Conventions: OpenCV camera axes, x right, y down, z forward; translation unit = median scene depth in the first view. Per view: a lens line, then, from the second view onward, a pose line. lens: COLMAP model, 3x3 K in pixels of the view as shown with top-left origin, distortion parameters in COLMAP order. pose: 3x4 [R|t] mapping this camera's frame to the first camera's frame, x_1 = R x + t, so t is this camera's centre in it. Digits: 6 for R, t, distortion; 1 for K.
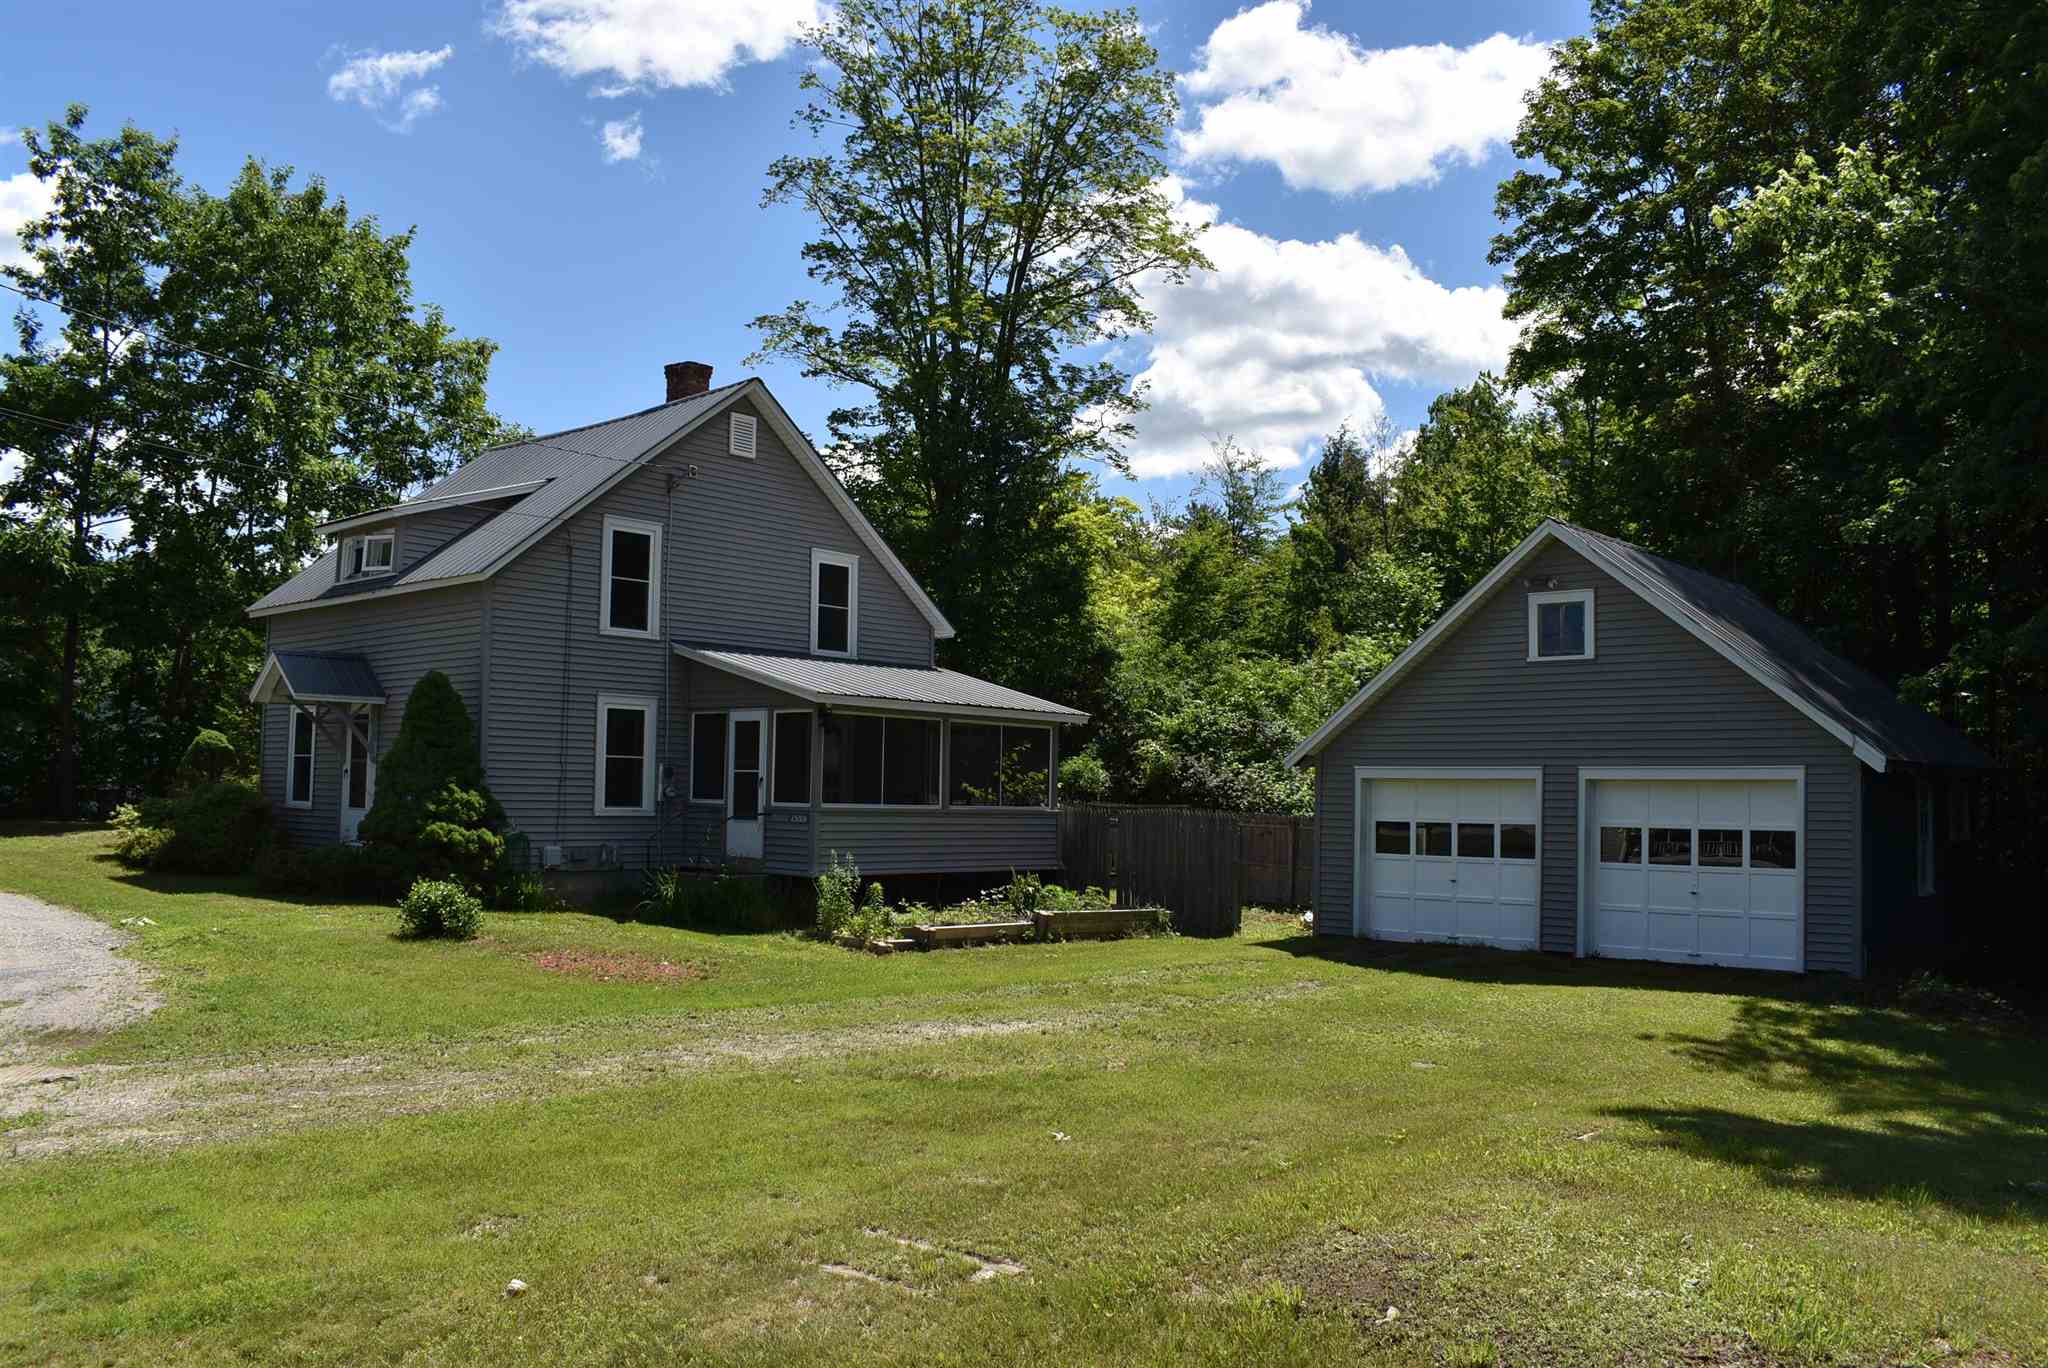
lens RADIAL K [[1598.1, 0, 1015.4], [0, 1598.1, 695.0], [0, 0, 1]] dist [-0.087746, 0.011169]
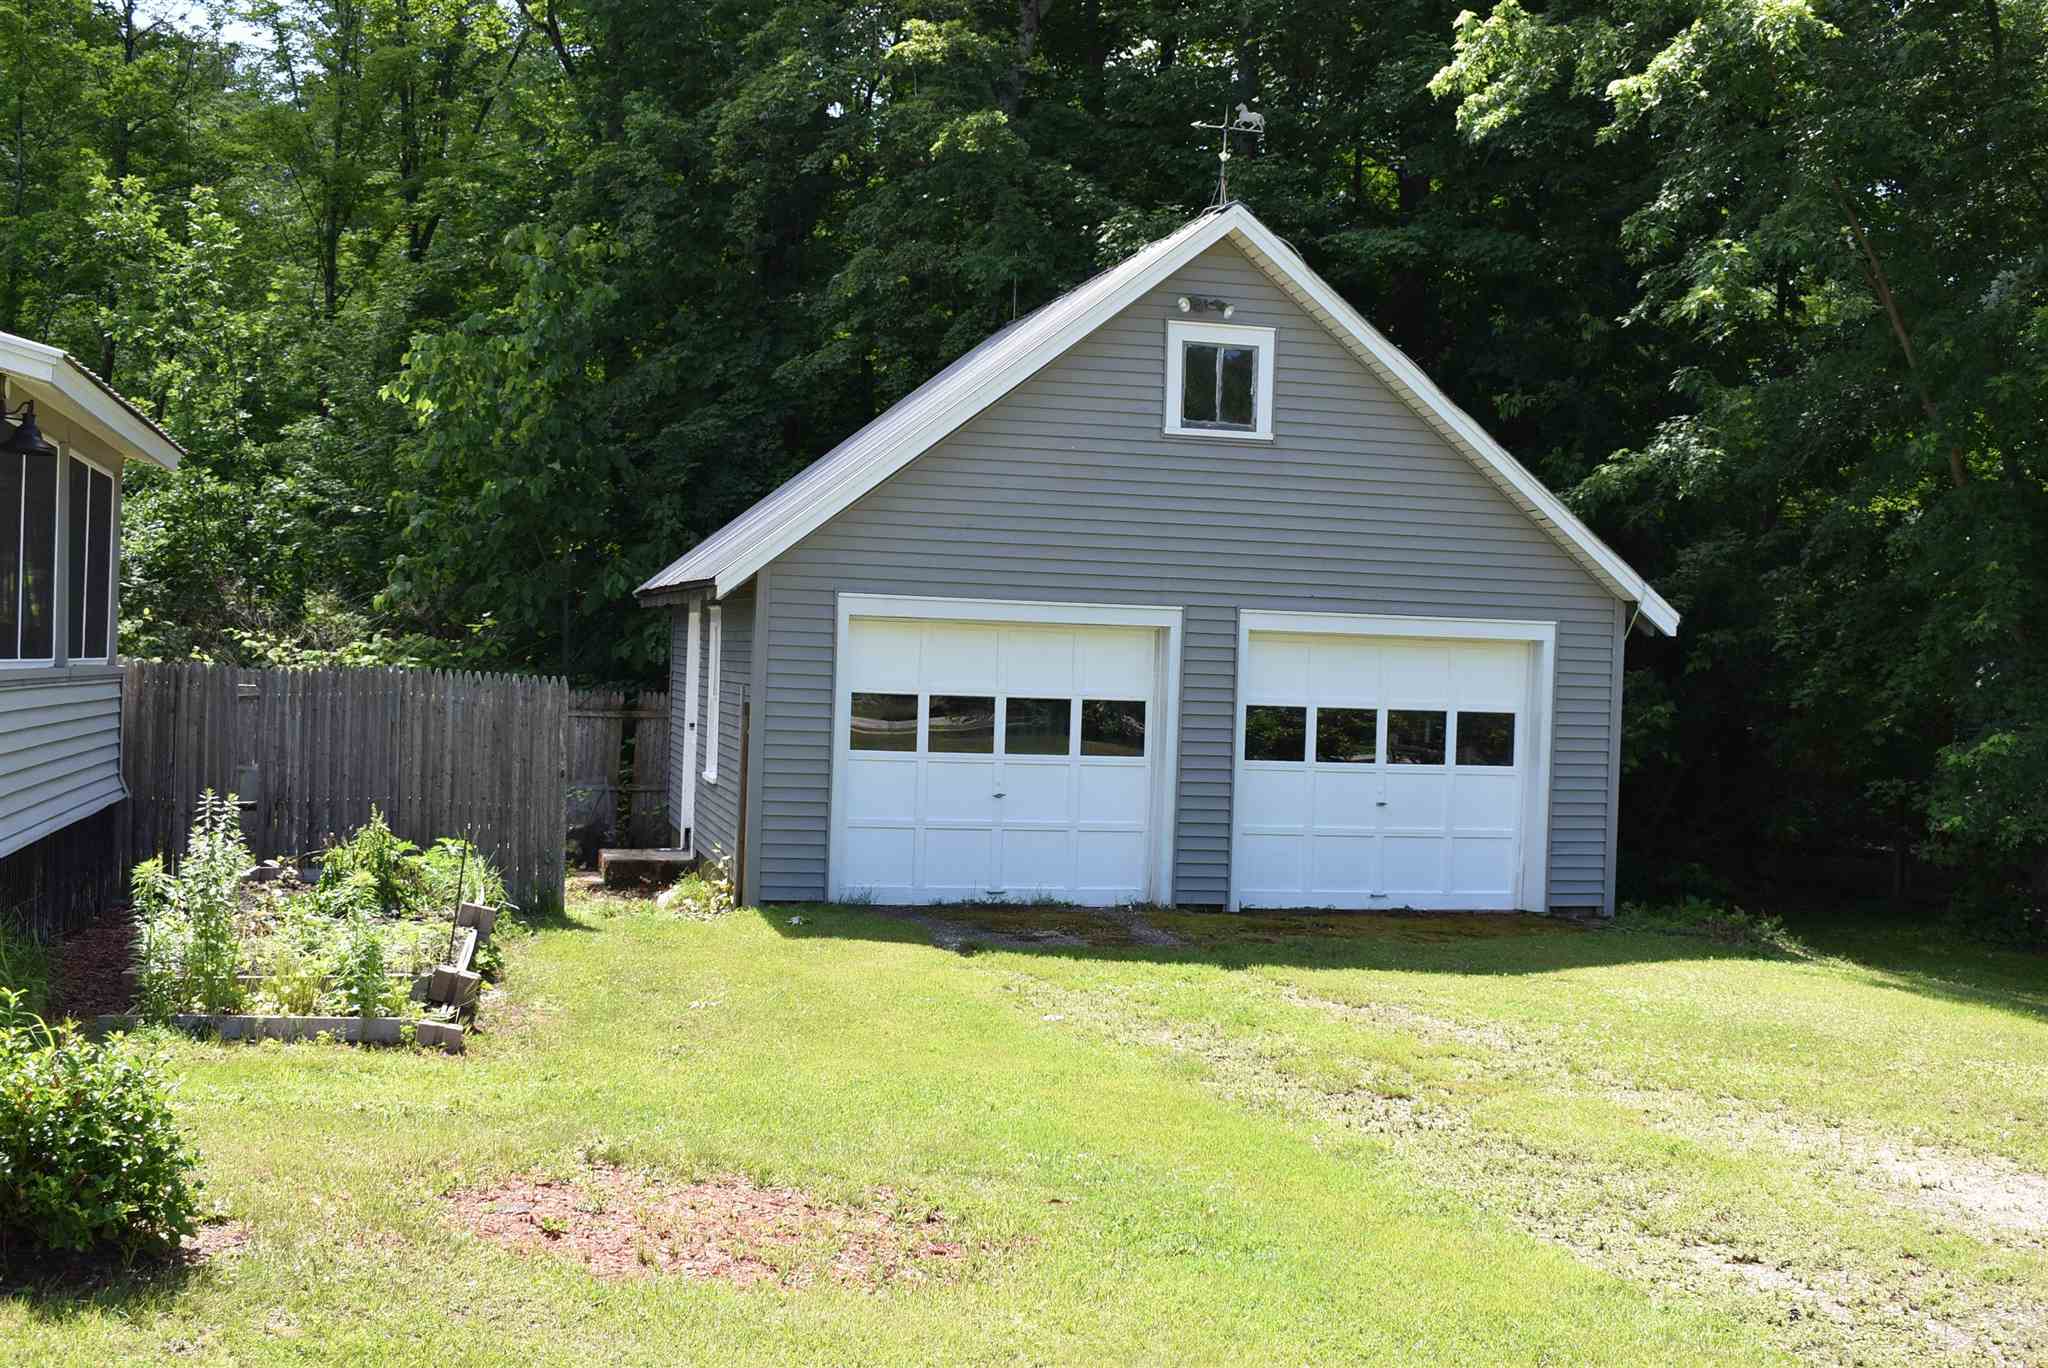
lens RADIAL K [[2329.3, 0, 1024.2], [0, 2329.3, 691.8], [0, 0, 1]] dist [-0.018871, 0.000000]
pose [[0.531338, -0.010862, 0.847090, -0.428619], [-0.077110, 0.995147, 0.061128, 0.025118], [-0.843643, -0.097799, 0.527922, 0.524097]]
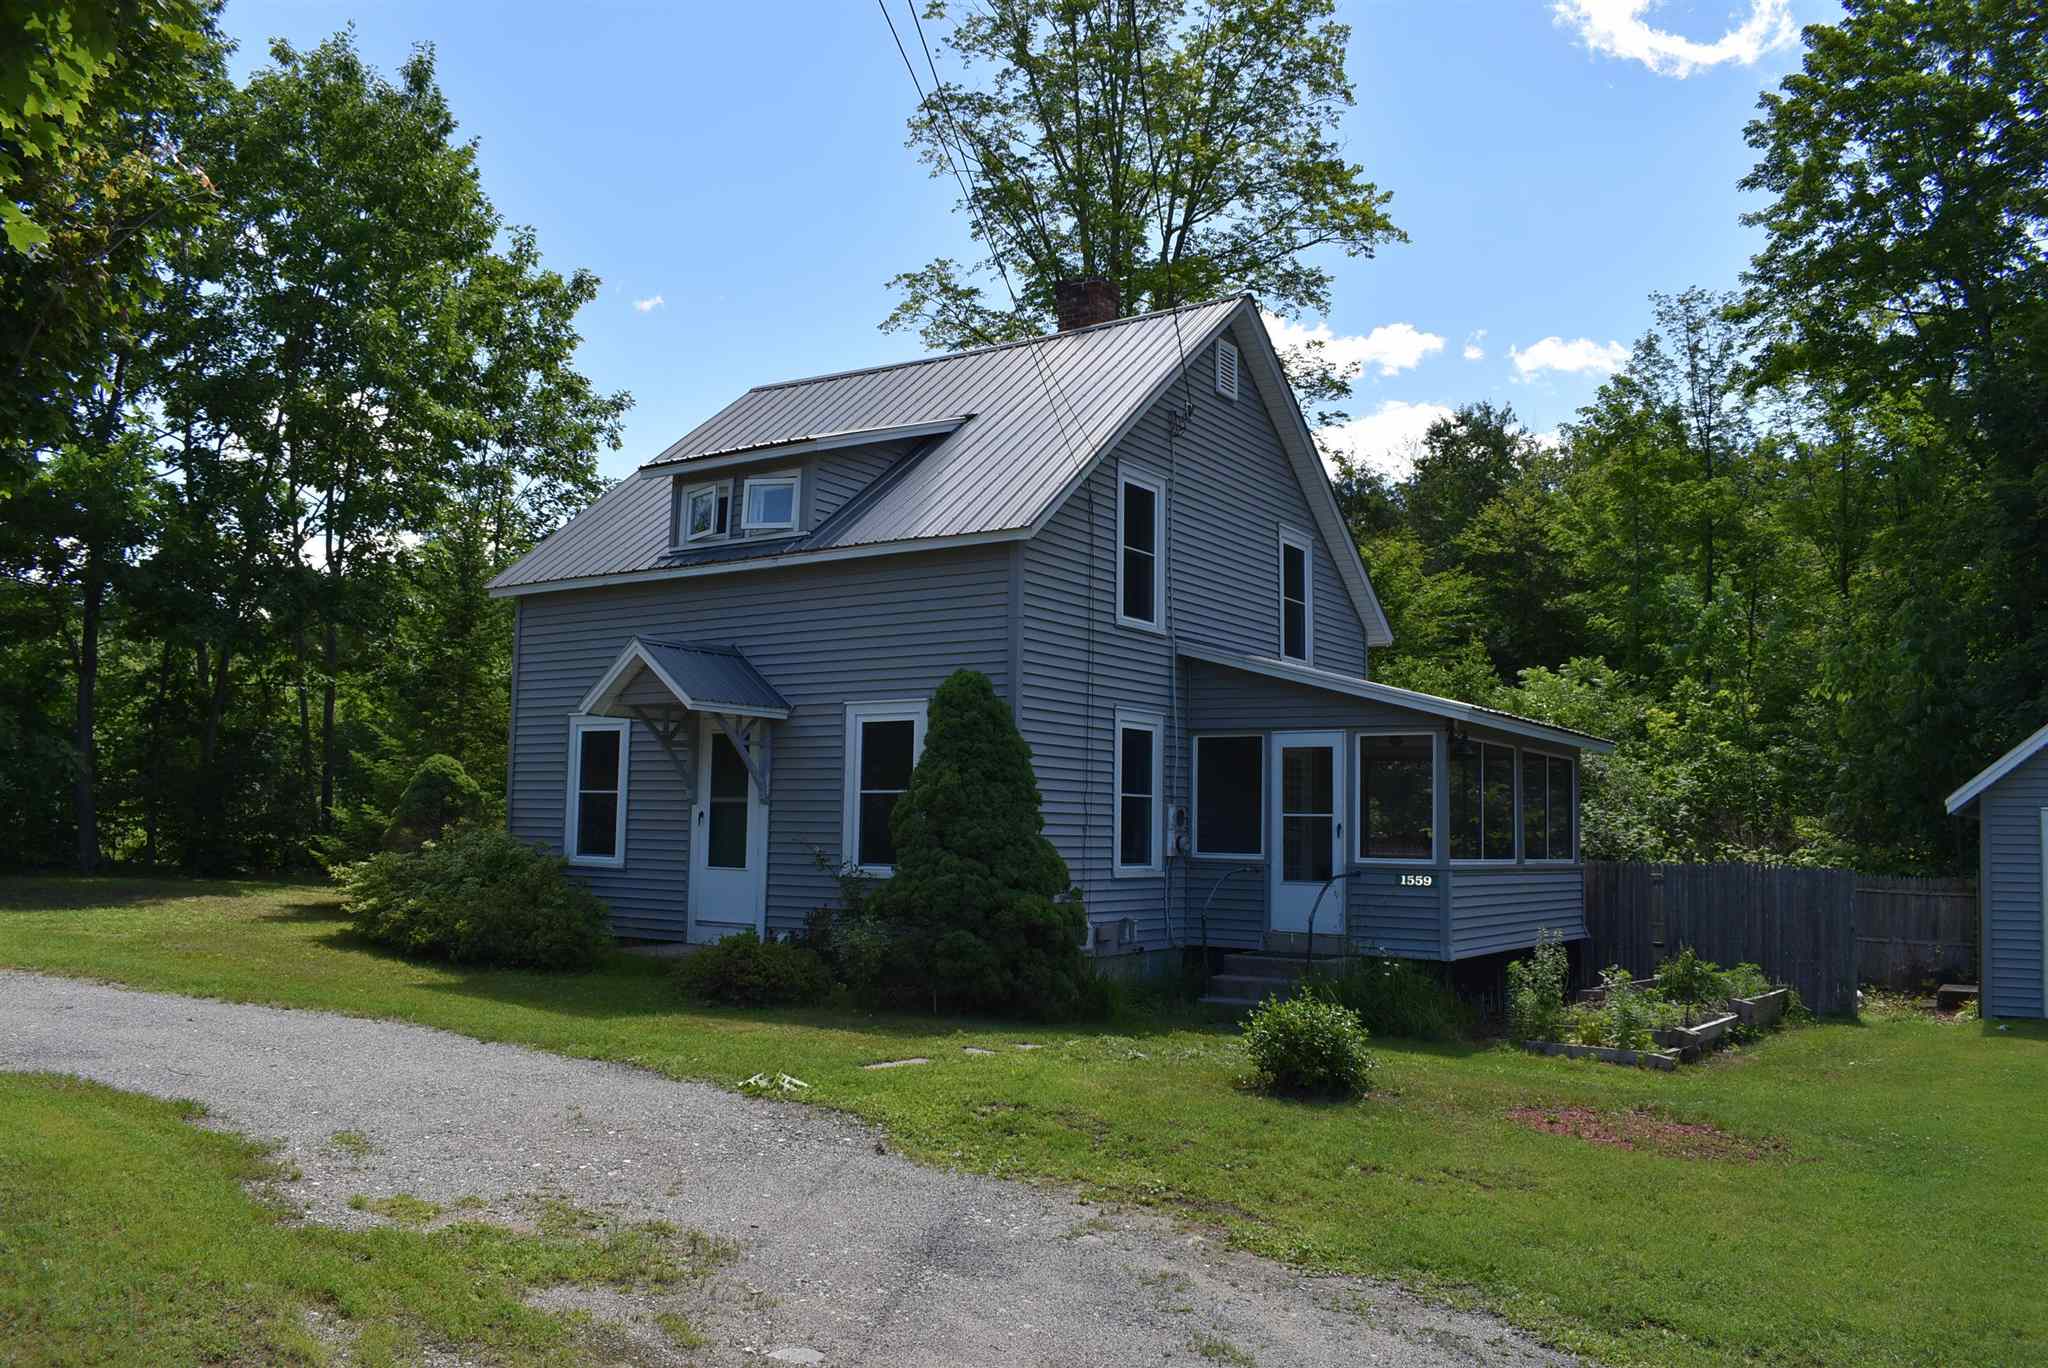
lens RADIAL K [[1598.1, 0, 1021.6], [0, 1598.1, 677.4], [0, 0, 1]] dist [-0.087746, 0.011169]
pose [[0.988252, 0.016472, 0.151944, -0.414272], [-0.011634, 0.999398, -0.032673, 0.009808], [-0.152391, 0.030521, 0.987849, 0.294214]]
